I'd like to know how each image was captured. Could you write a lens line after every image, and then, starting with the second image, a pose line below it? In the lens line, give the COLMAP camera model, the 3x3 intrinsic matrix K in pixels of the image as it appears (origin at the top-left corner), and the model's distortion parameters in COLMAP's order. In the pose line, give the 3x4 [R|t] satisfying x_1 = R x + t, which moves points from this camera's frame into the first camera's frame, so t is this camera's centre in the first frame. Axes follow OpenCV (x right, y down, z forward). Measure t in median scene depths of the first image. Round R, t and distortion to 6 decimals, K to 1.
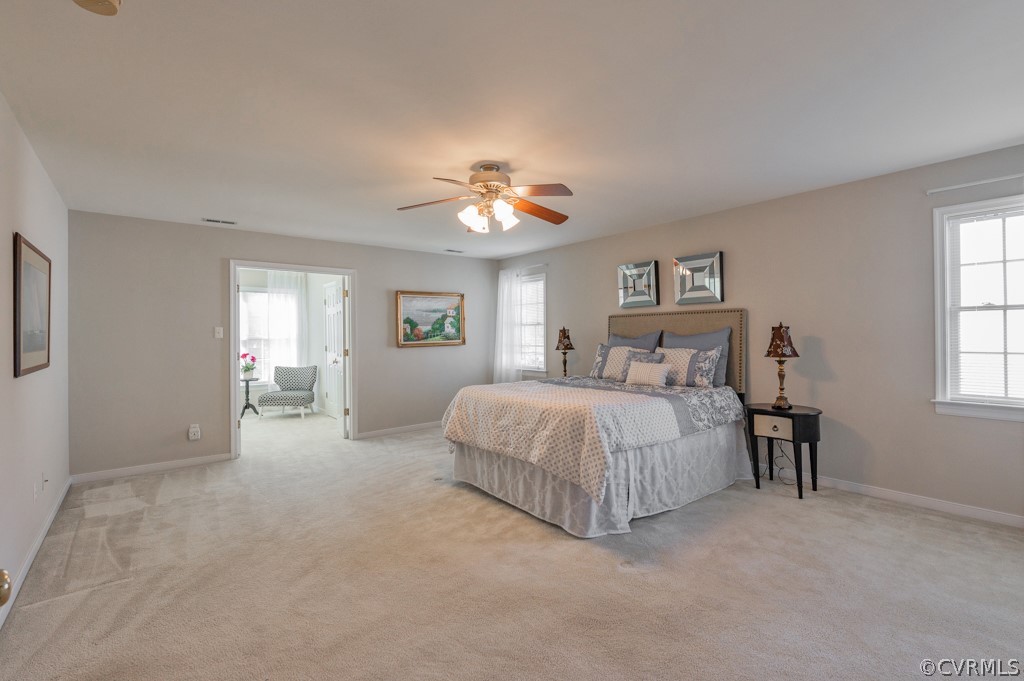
lens RADIAL K [[455.8, 0, 511.5], [0, 455.8, 339.1], [0, 0, 1]] dist [-0.003472, -0.001158]
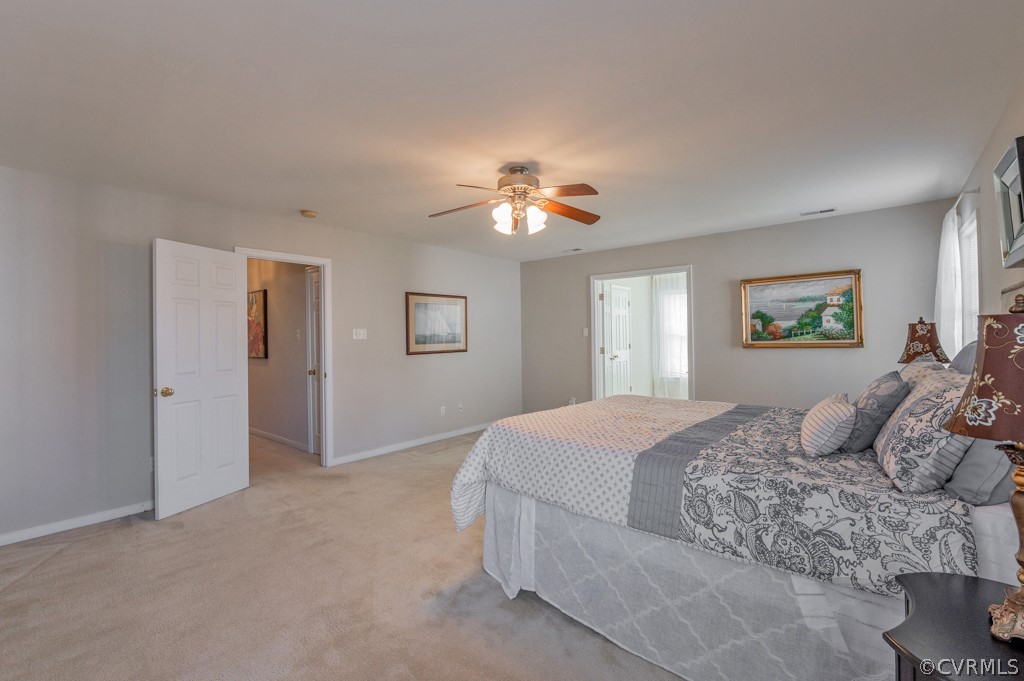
lens RADIAL K [[455.8, 0, 511.8], [0, 455.8, 331.6], [0, 0, 1]] dist [-0.003472, -0.001158]
pose [[0.156512, -0.002596, -0.987673, 0.487786], [-0.000839, 0.999996, -0.002761, -0.008297], [0.987676, 0.001261, 0.156509, 0.427782]]
